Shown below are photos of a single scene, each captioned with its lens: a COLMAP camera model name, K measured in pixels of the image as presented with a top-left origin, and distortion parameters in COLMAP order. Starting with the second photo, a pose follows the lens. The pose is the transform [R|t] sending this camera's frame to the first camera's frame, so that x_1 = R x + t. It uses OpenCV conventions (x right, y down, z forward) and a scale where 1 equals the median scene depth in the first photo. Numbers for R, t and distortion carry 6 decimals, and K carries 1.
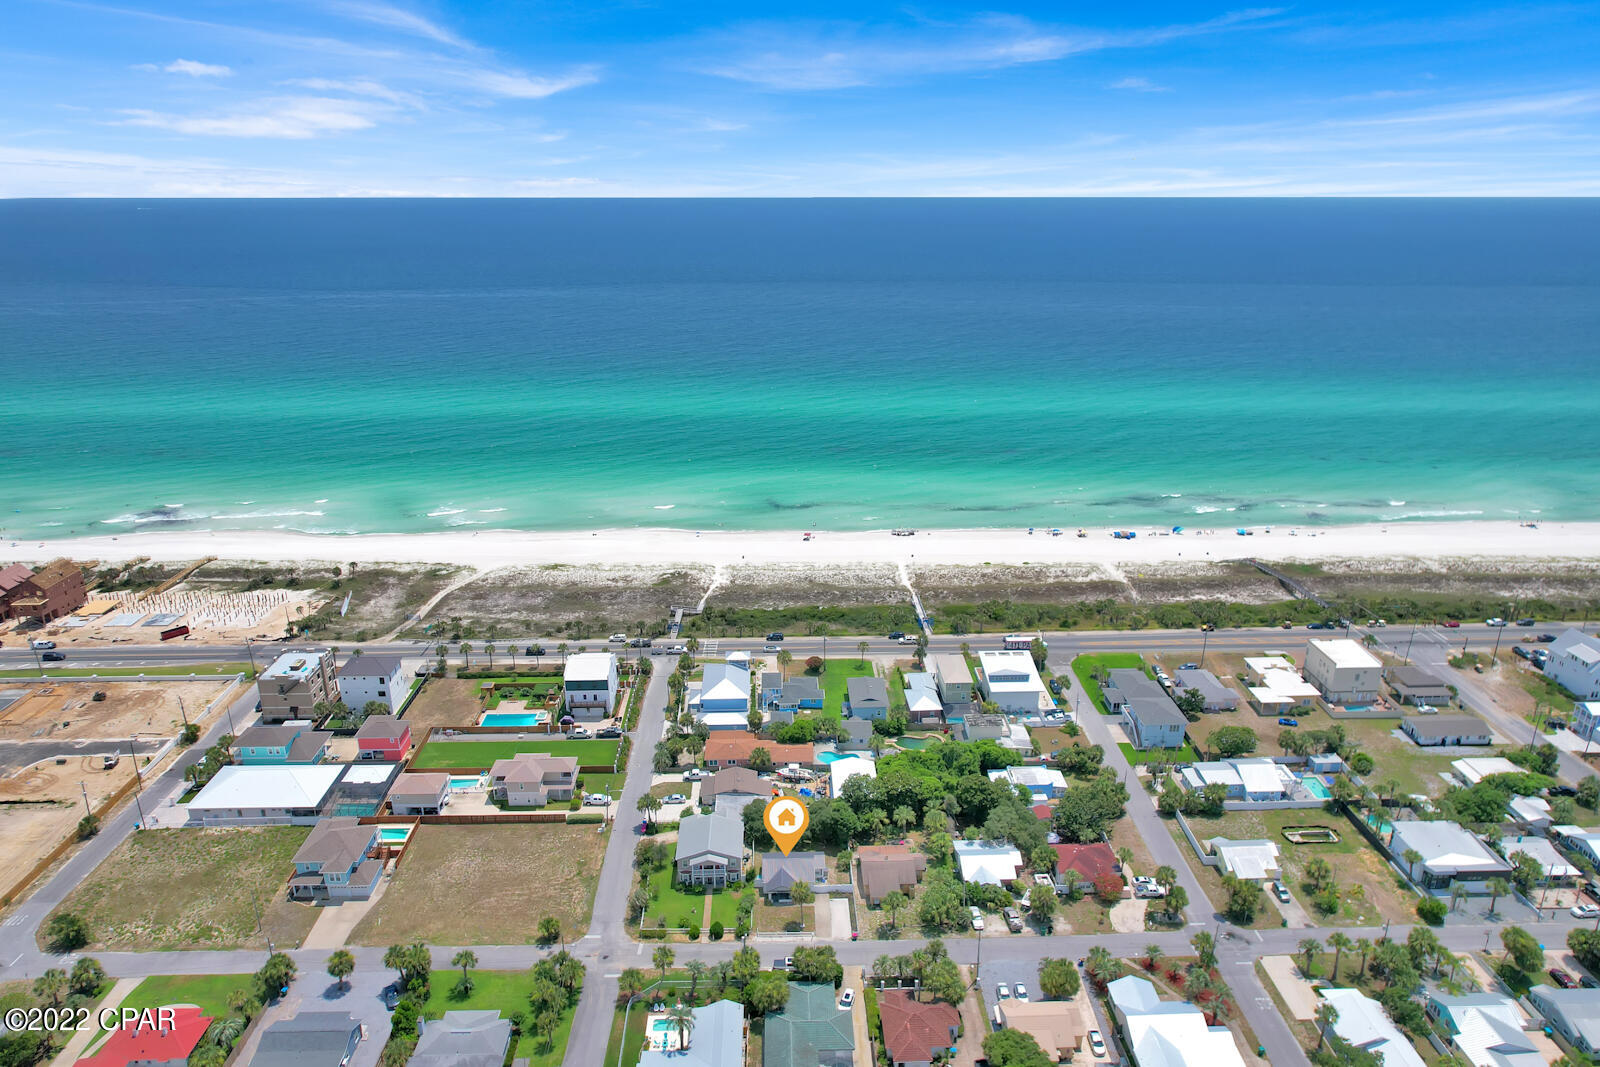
lens RADIAL K [[1026.4, 0, 800.0], [0, 1026.4, 533.5], [0, 0, 1]] dist [-0.039812, 0.001097]
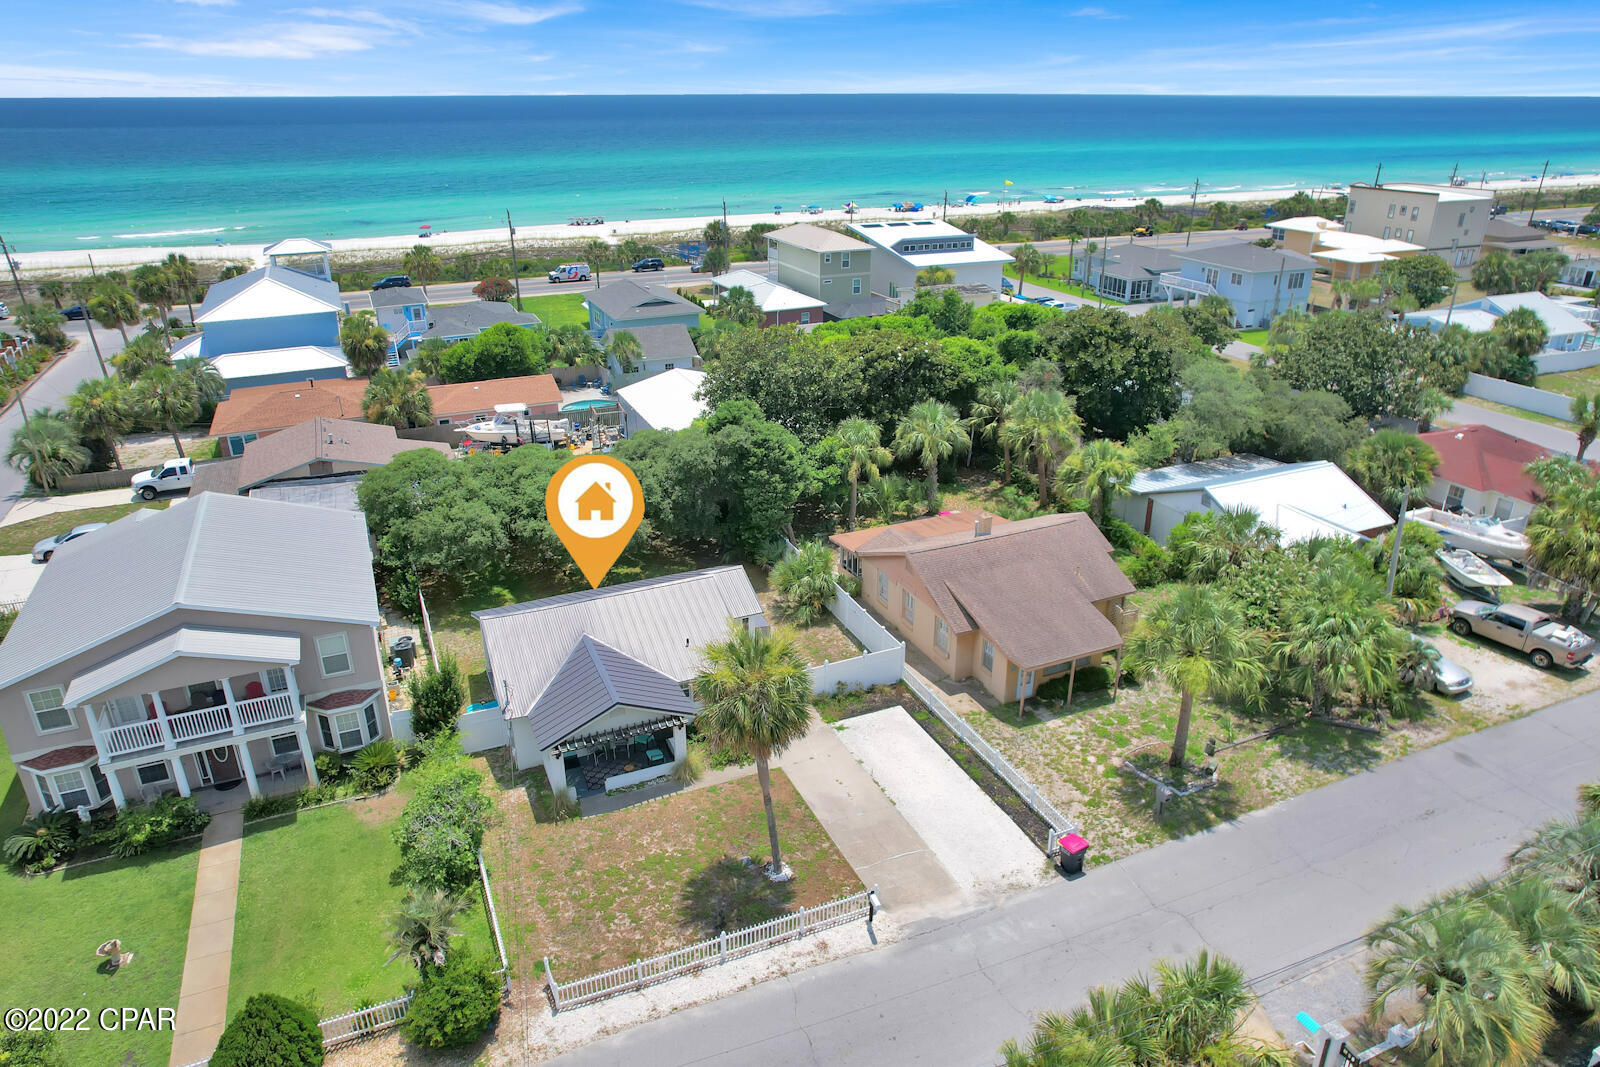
lens RADIAL K [[1026.4, 0, 800.0], [0, 1026.4, 533.5], [0, 0, 1]] dist [-0.039812, 0.001097]
pose [[0.926135, -0.147779, 0.347038, -0.036310], [0.117051, 0.987234, 0.108021, 0.222973], [-0.358571, -0.059421, 0.931610, 0.608535]]
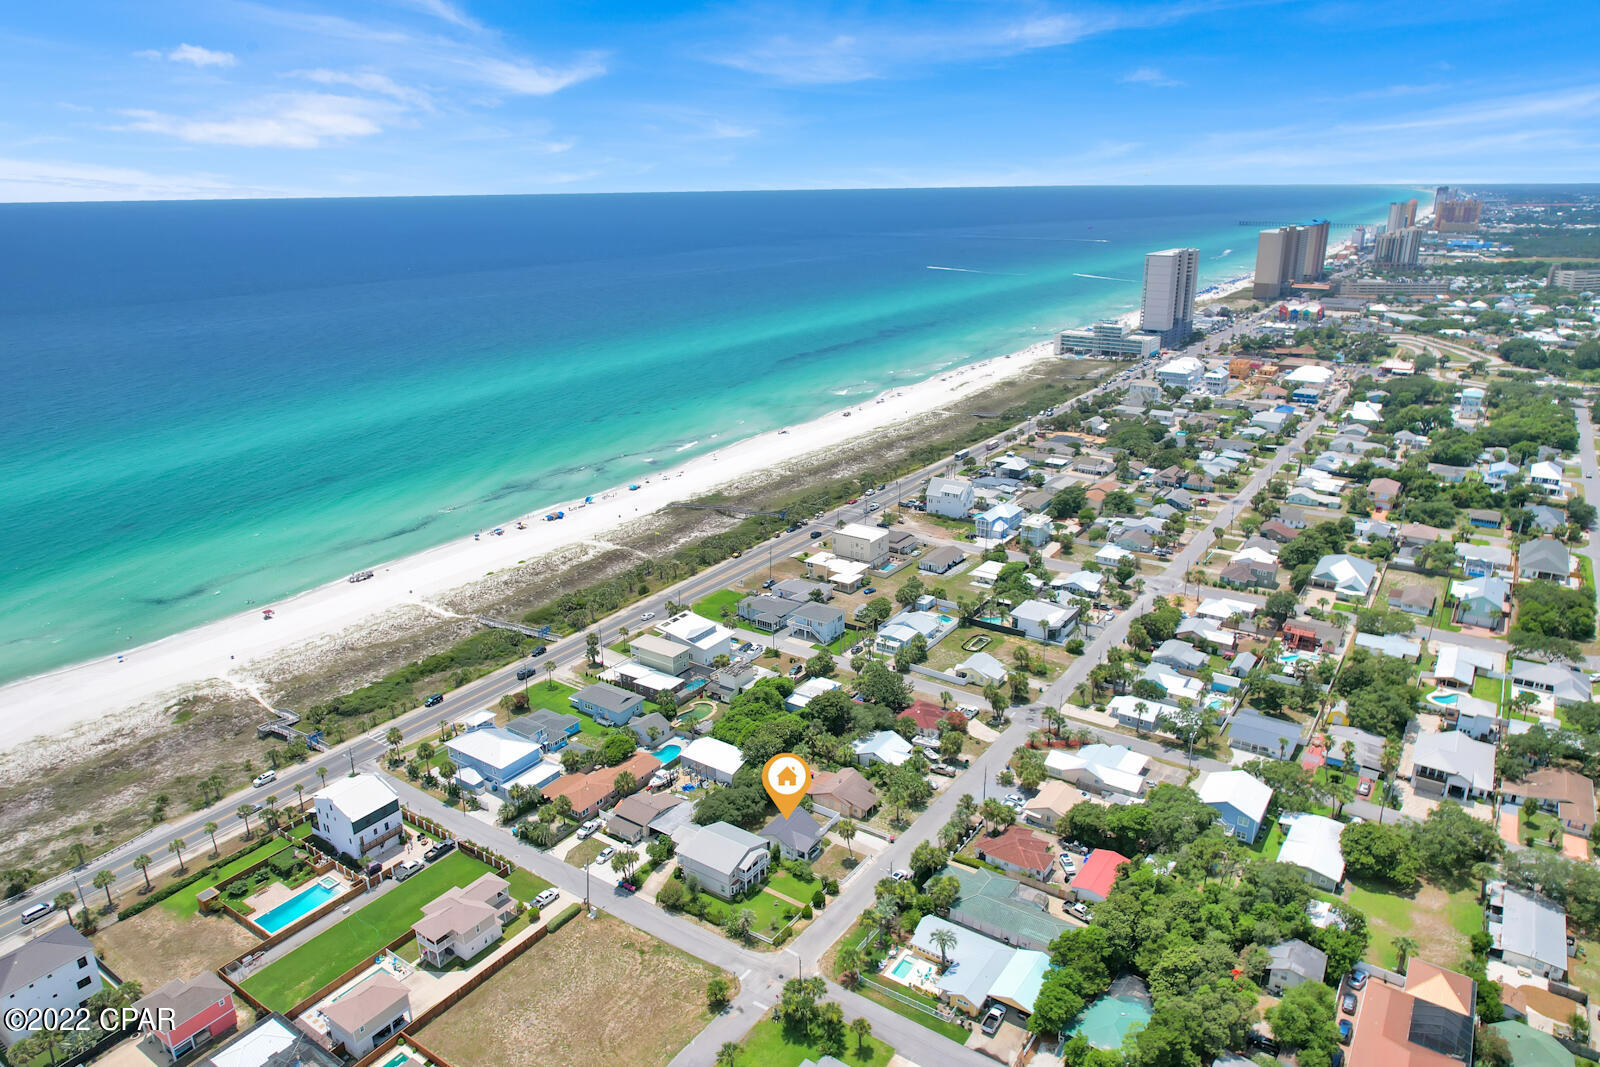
lens RADIAL K [[1061.7, 0, 800.0], [0, 1061.7, 533.5], [0, 0, 1]] dist [-0.028700, 0.000880]
pose [[0.589817, -0.263491, 0.763340, -0.583082], [0.272250, 0.954812, 0.119222, -0.067862], [-0.760260, 0.137500, 0.634900, 0.207908]]
